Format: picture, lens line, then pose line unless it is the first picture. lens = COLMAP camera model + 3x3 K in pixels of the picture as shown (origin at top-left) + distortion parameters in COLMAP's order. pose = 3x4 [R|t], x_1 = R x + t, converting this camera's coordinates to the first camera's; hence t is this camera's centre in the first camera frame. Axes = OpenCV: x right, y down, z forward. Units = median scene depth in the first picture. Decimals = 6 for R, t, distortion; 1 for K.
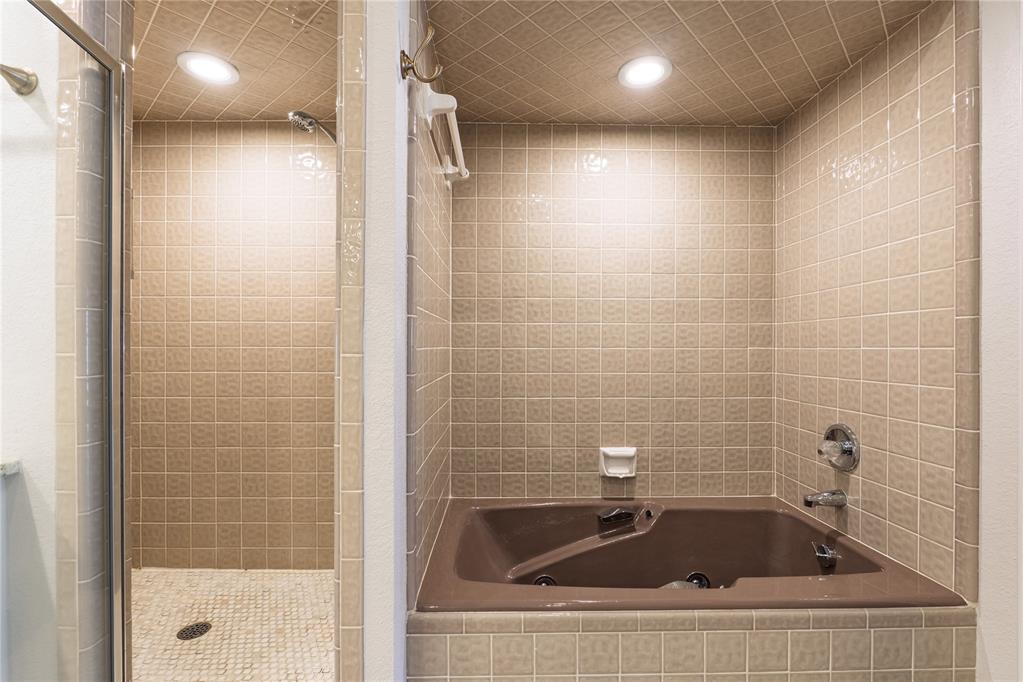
lens RADIAL K [[477.3, 0, 508.8], [0, 477.3, 345.3], [0, 0, 1]] dist [-0.004266, -0.000112]
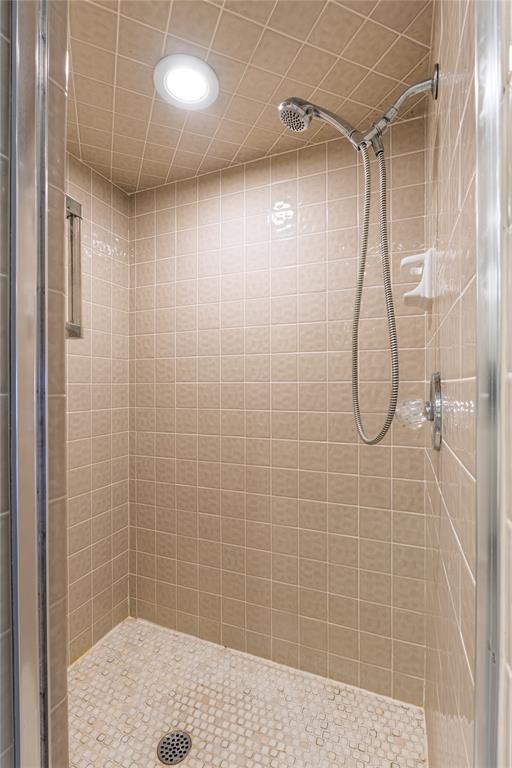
lens RADIAL K [[352.7, 0, 256.0], [0, 352.7, 384.0], [0, 0, 1]] dist [-0.002573, 0.000320]
pose [[0.920336, -0.006638, -0.391073, -0.224866], [0.003803, 0.999961, -0.008021, -0.040129], [0.391111, 0.005895, 0.920325, 0.386451]]
